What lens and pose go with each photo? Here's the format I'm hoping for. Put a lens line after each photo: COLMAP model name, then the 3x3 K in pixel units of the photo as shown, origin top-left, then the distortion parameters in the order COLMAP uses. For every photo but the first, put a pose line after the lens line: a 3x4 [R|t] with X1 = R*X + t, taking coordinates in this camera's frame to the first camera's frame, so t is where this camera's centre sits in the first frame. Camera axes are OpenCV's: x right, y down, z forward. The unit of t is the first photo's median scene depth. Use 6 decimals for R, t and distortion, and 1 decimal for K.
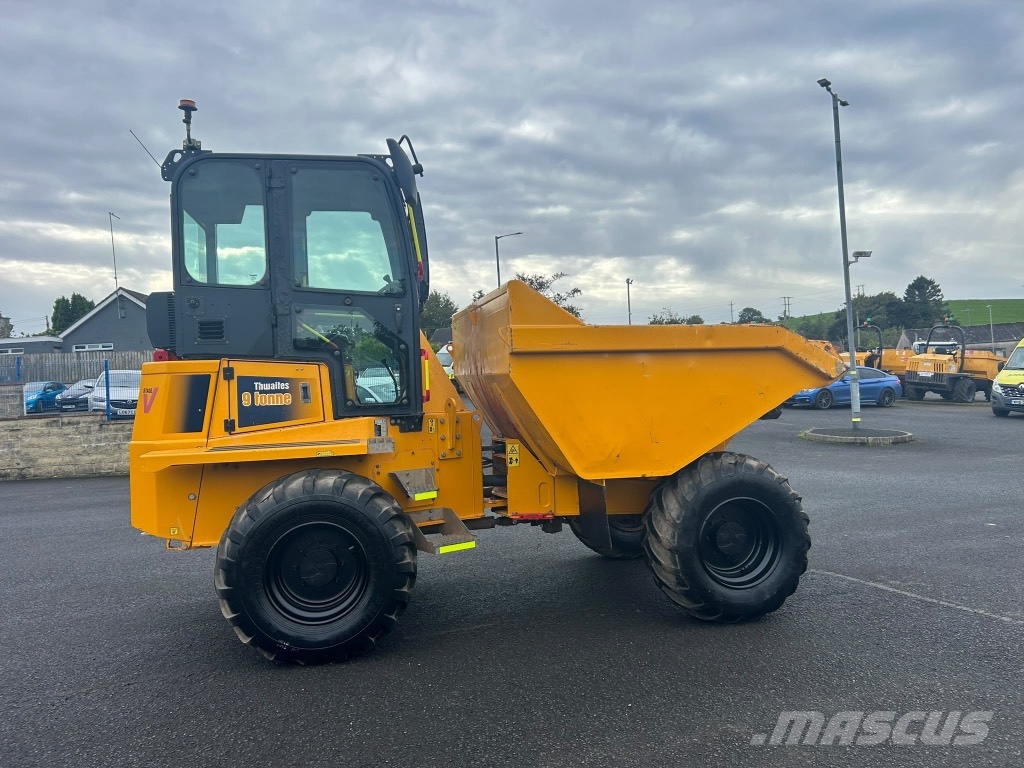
lens RADIAL K [[782.1, 0, 516.6], [0, 782.1, 393.6], [0, 0, 1]] dist [0.058435, -0.062739]
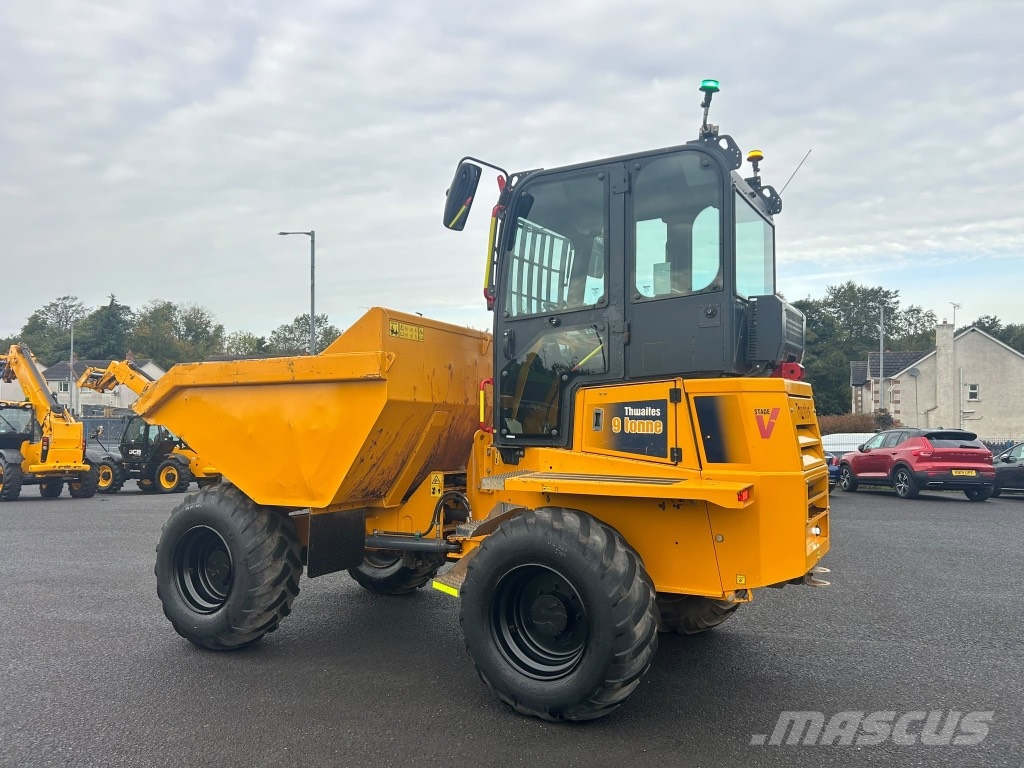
lens RADIAL K [[781.7, 0, 498.3], [0, 781.7, 378.7], [0, 0, 1]] dist [0.066464, -0.068542]
pose [[0.758340, 0.011487, -0.651758, 0.140456], [-0.039566, 0.998812, -0.028432, -0.015056], [0.650658, 0.047348, 0.757894, 0.221957]]
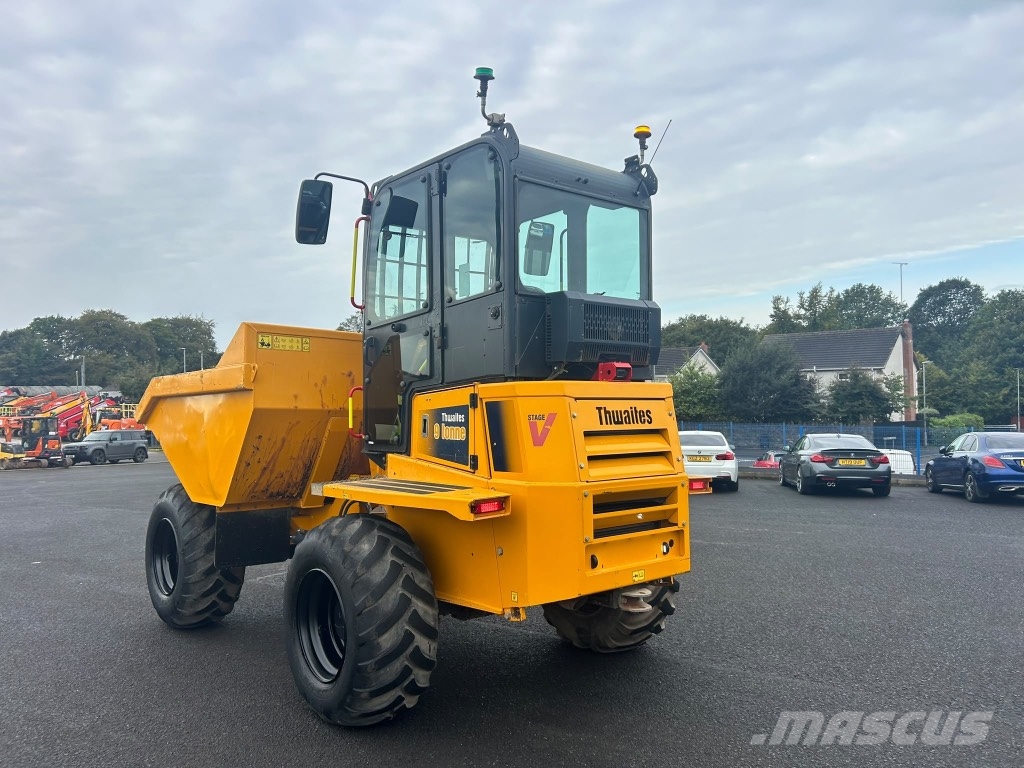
lens RADIAL K [[781.7, 0, 492.9], [0, 781.7, 382.6], [0, 0, 1]] dist [0.066464, -0.068542]
pose [[0.487886, 0.003862, -0.872899, 0.456413], [-0.019240, 0.999795, -0.006331, -0.043435], [0.872695, 0.019883, 0.487860, 0.617706]]
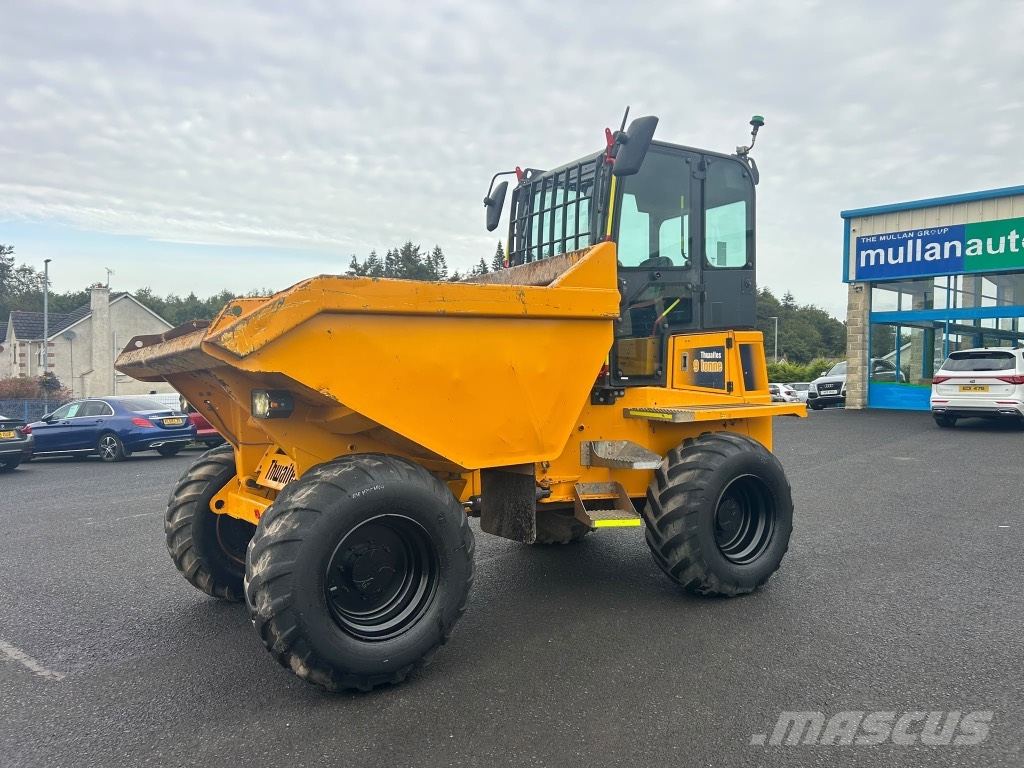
lens RADIAL K [[782.1, 0, 519.3], [0, 782.1, 390.7], [0, 0, 1]] dist [0.058435, -0.062739]
pose [[0.916813, 0.017865, 0.398916, -1.023393], [-0.016833, 0.999840, -0.006088, 0.054165], [-0.398961, -0.001133, 0.916967, 0.057444]]
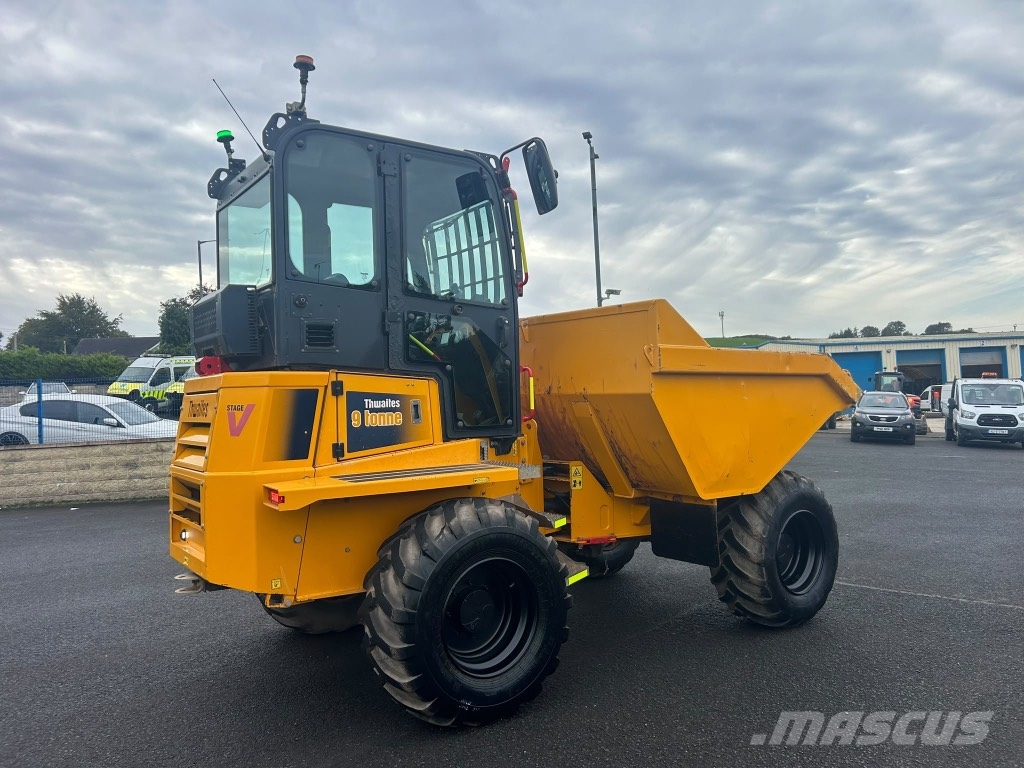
lens RADIAL K [[782.1, 0, 507.4], [0, 782.1, 386.6], [0, 0, 1]] dist [0.058435, -0.062739]
pose [[0.911642, 0.019762, 0.410509, -0.536509], [-0.004855, 0.999291, -0.037325, 0.003025], [-0.410956, 0.032034, 0.911092, 0.164376]]
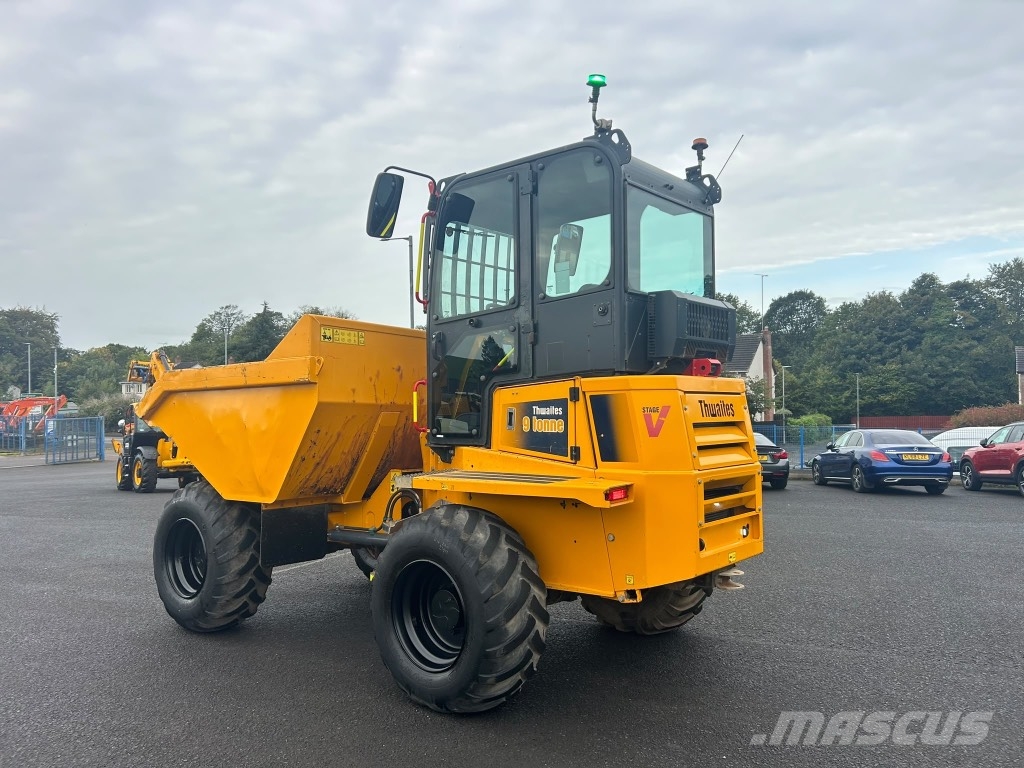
lens RADIAL K [[781.7, 0, 494.3], [0, 781.7, 381.6], [0, 0, 1]] dist [0.066464, -0.068542]
pose [[0.628285, 0.005005, -0.777967, 0.338759], [-0.024465, 0.999612, -0.013327, -0.029036], [0.777599, 0.027406, 0.628163, 0.394768]]
